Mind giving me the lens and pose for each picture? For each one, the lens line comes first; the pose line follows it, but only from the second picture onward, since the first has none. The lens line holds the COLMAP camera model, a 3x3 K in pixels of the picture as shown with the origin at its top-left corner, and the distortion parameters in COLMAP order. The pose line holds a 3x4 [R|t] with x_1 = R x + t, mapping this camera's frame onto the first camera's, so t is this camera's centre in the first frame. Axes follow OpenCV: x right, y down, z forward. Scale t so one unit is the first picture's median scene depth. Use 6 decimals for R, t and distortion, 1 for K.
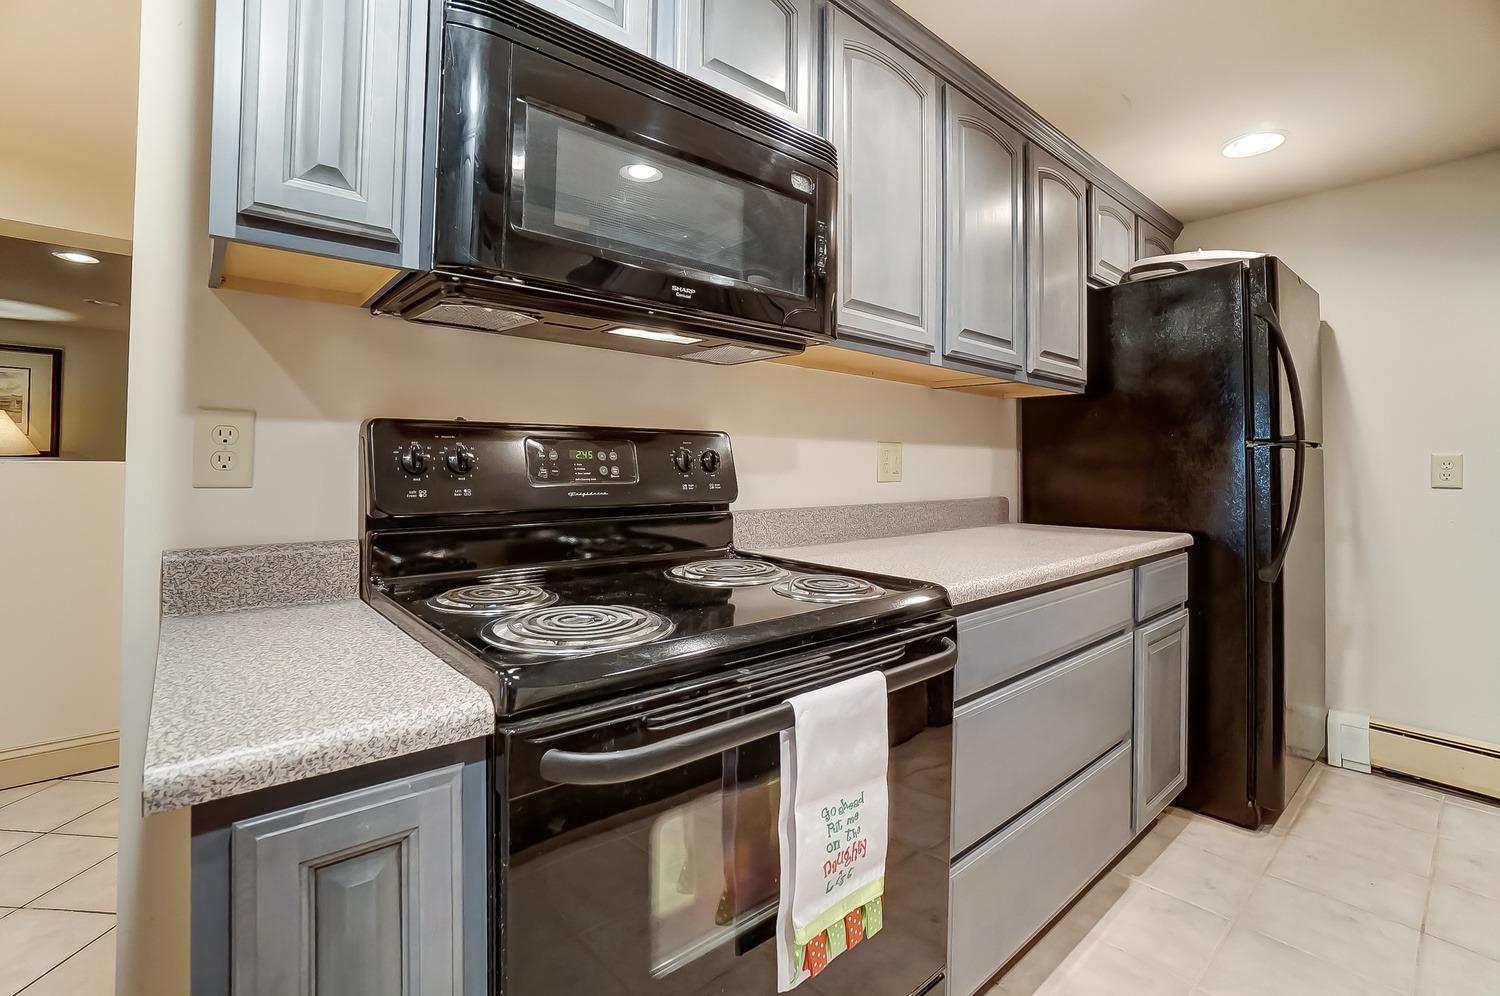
lens RADIAL K [[665.4, 0, 742.1], [0, 665.4, 460.3], [0, 0, 1]] dist [-0.068132, 0.024640]
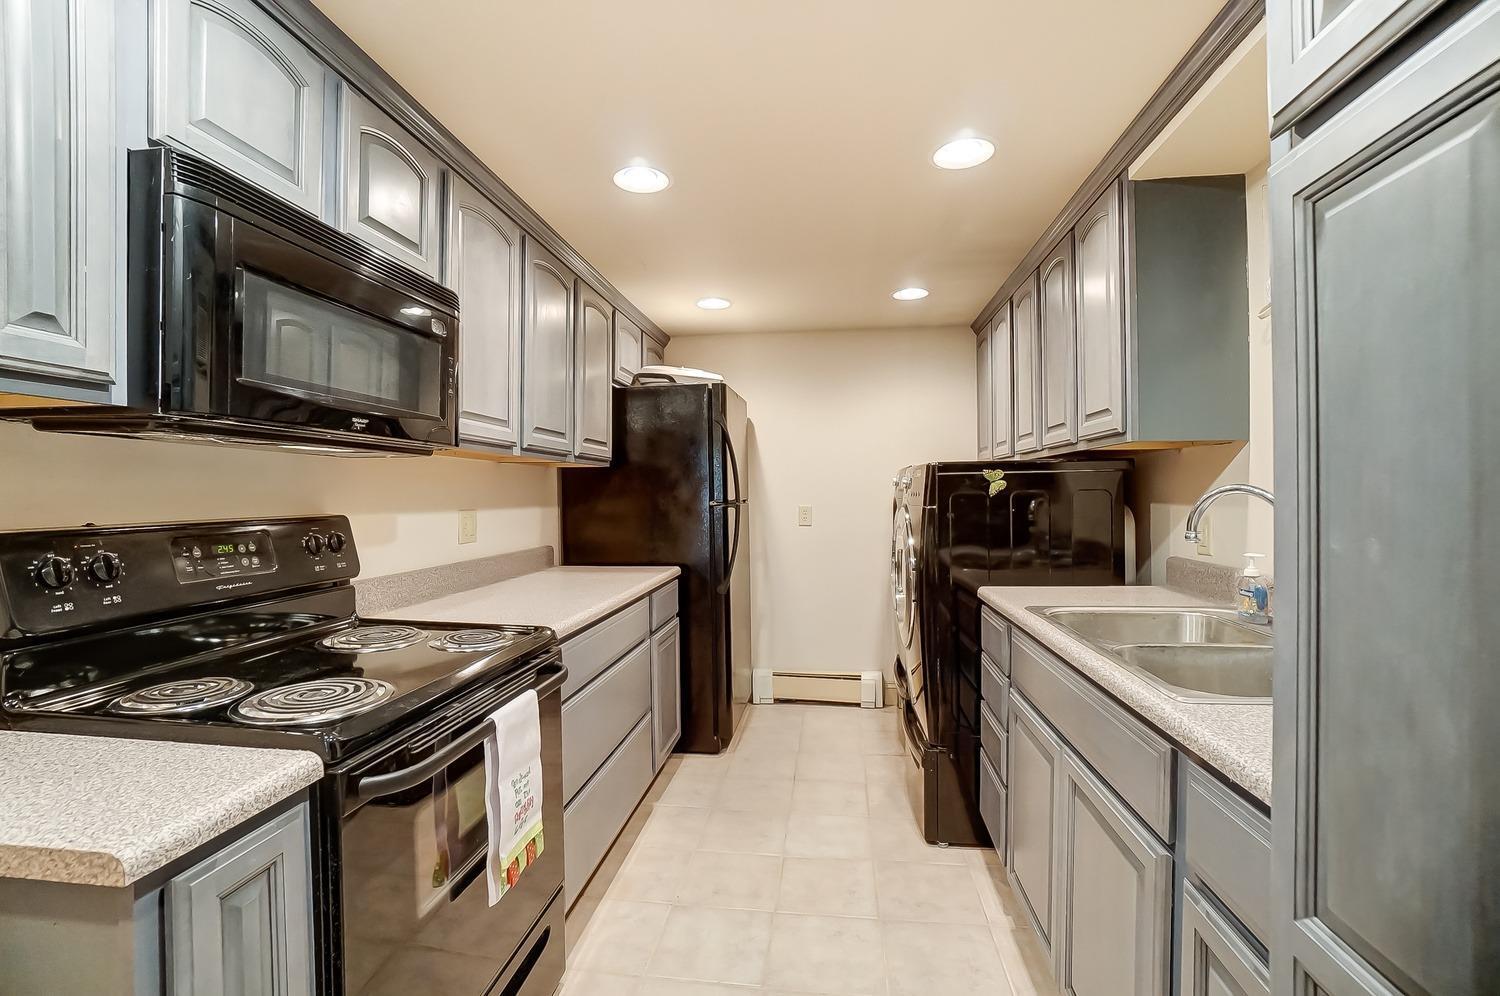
lens RADIAL K [[672.1, 0, 733.3], [0, 672.1, 503.7], [0, 0, 1]] dist [-0.072519, 0.025128]
pose [[0.753233, -0.023652, 0.657329, -0.251217], [0.003682, 0.999489, 0.031745, -0.091257], [-0.657744, -0.021491, 0.752935, -0.266154]]
